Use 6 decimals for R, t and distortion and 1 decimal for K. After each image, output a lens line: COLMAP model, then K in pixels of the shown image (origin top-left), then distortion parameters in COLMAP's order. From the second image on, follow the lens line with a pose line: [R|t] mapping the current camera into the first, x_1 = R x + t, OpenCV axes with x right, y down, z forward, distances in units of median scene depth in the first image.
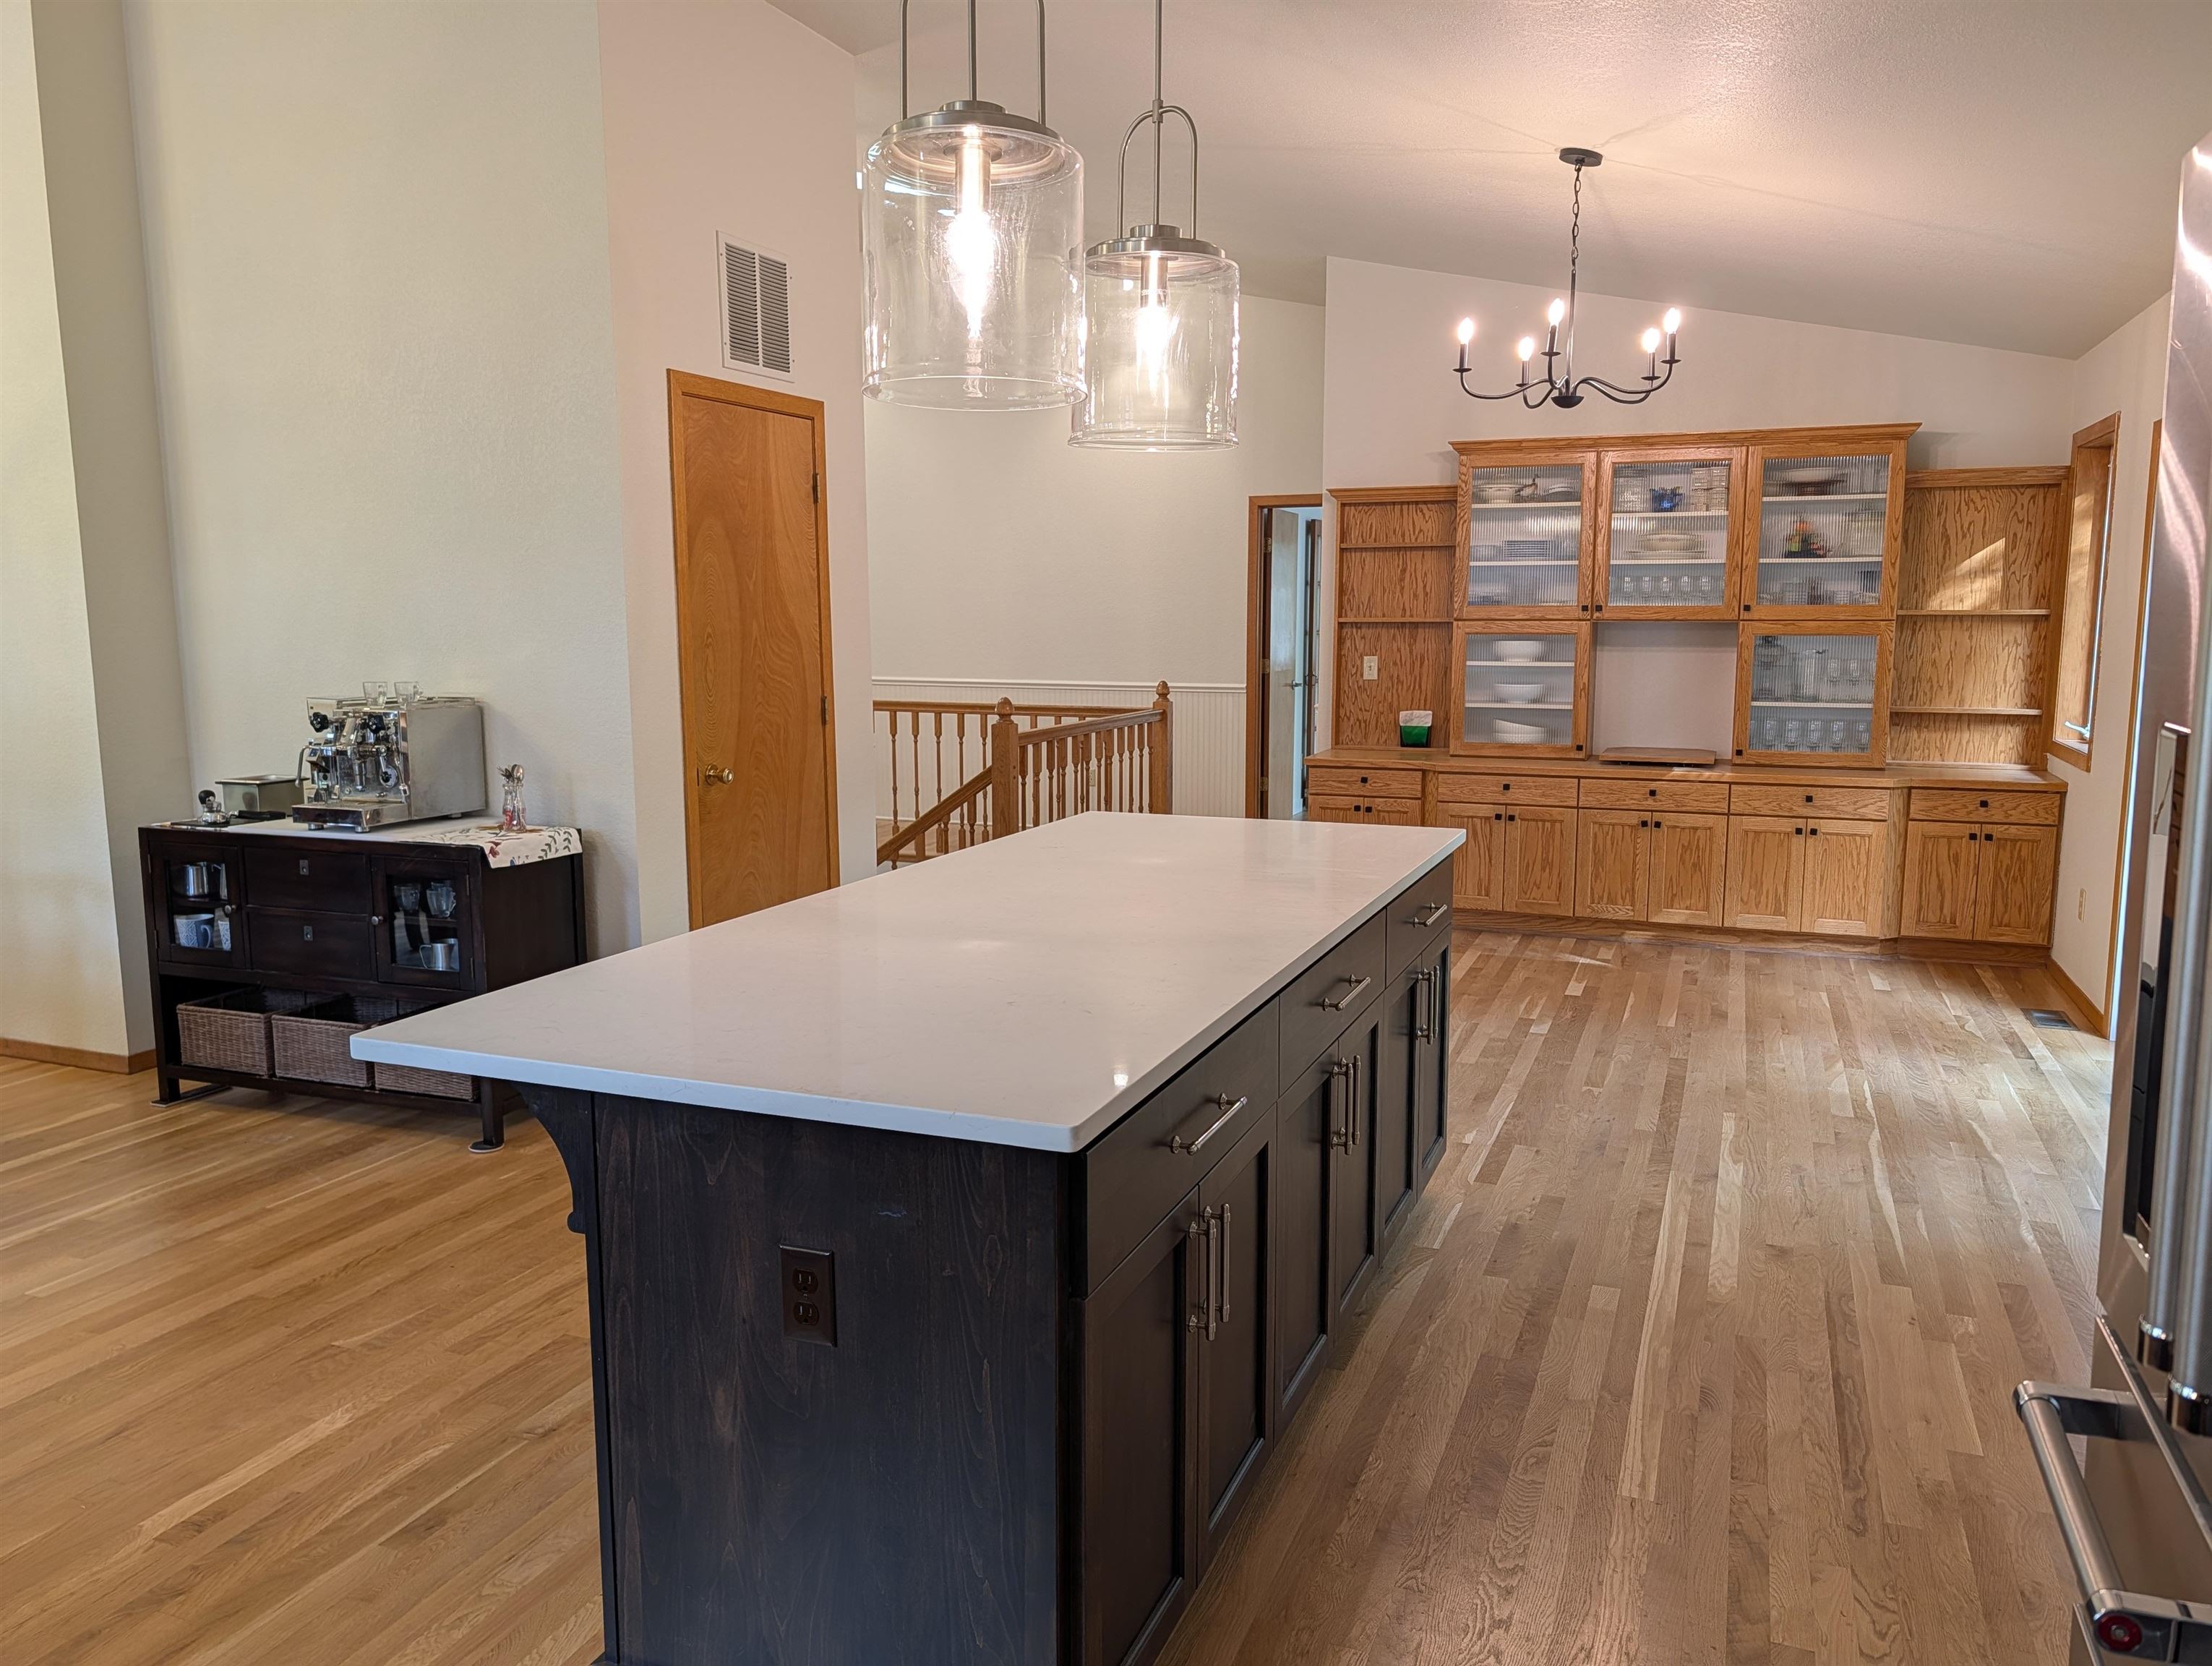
lens RADIAL K [[1583.6, 0, 1116.8], [0, 1583.6, 830.0], [0, 0, 1]] dist [0.023962, -0.023773]
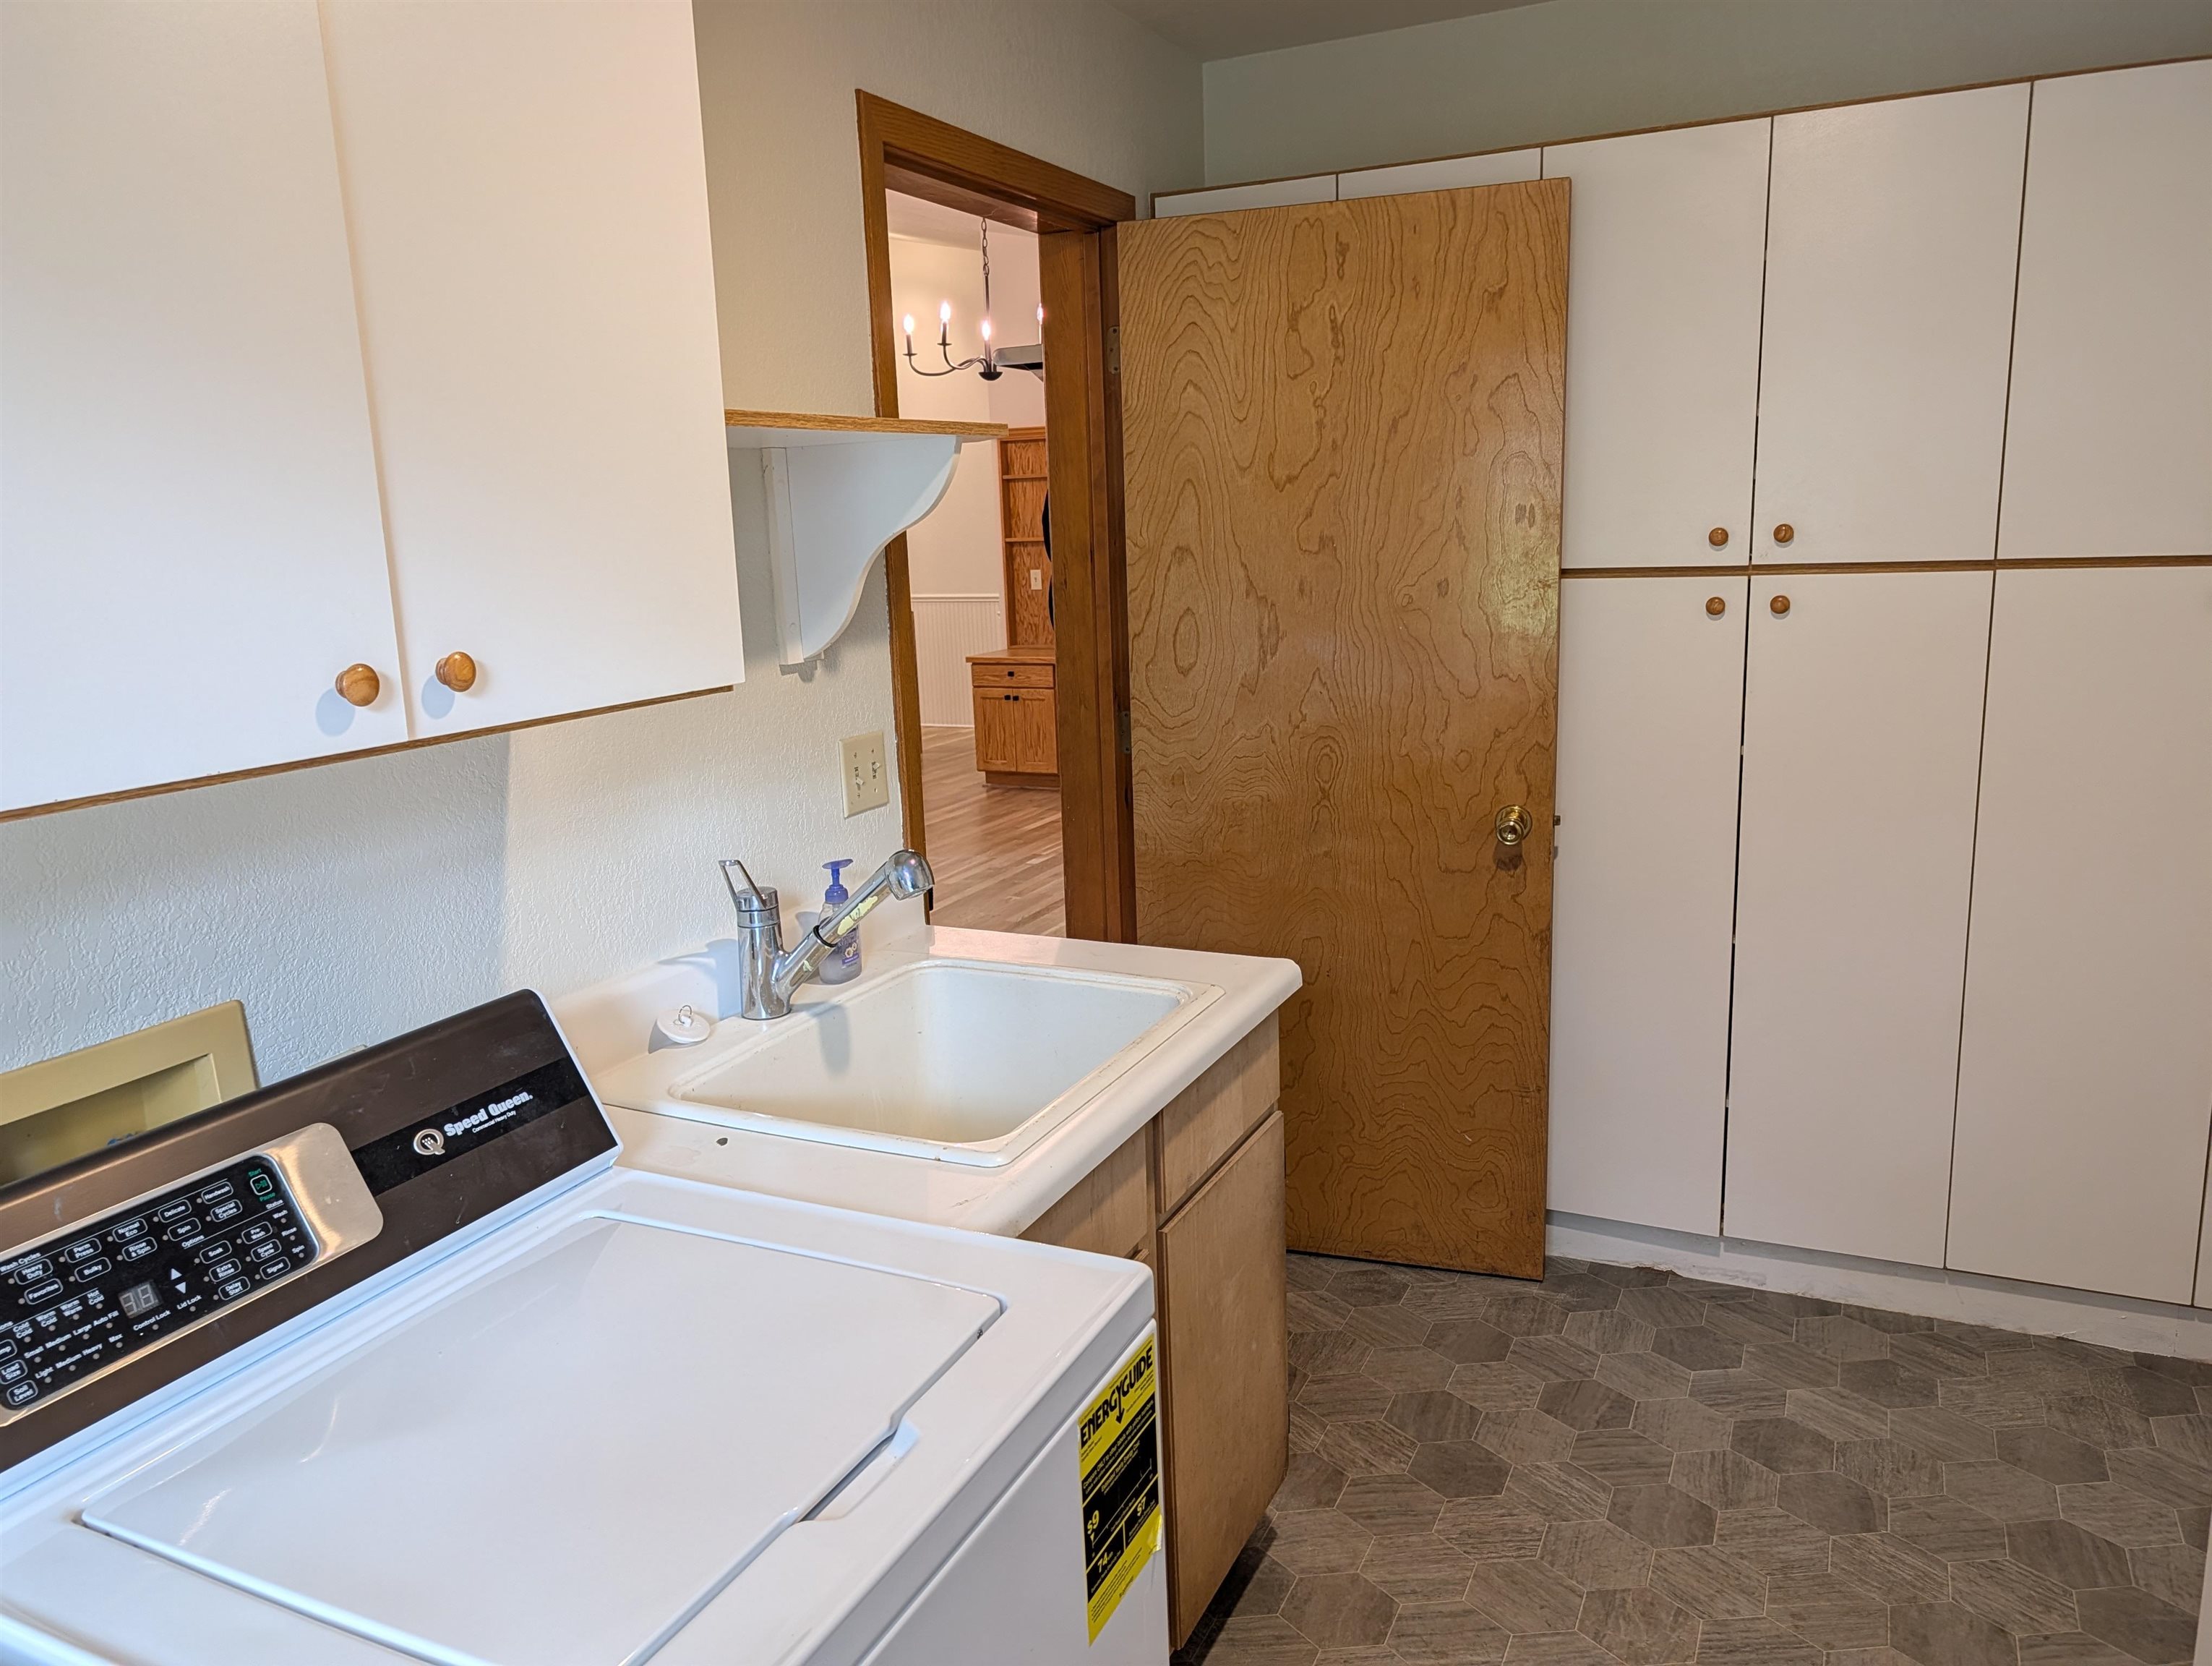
lens RADIAL K [[1583.6, 0, 1102.2], [0, 1583.6, 837.9], [0, 0, 1]] dist [0.023962, -0.023773]
pose [[0.998097, -0.010771, -0.060716, 0.297119], [0.014531, 0.997981, 0.061834, 0.019989], [0.059927, -0.062599, 0.996238, -0.210348]]
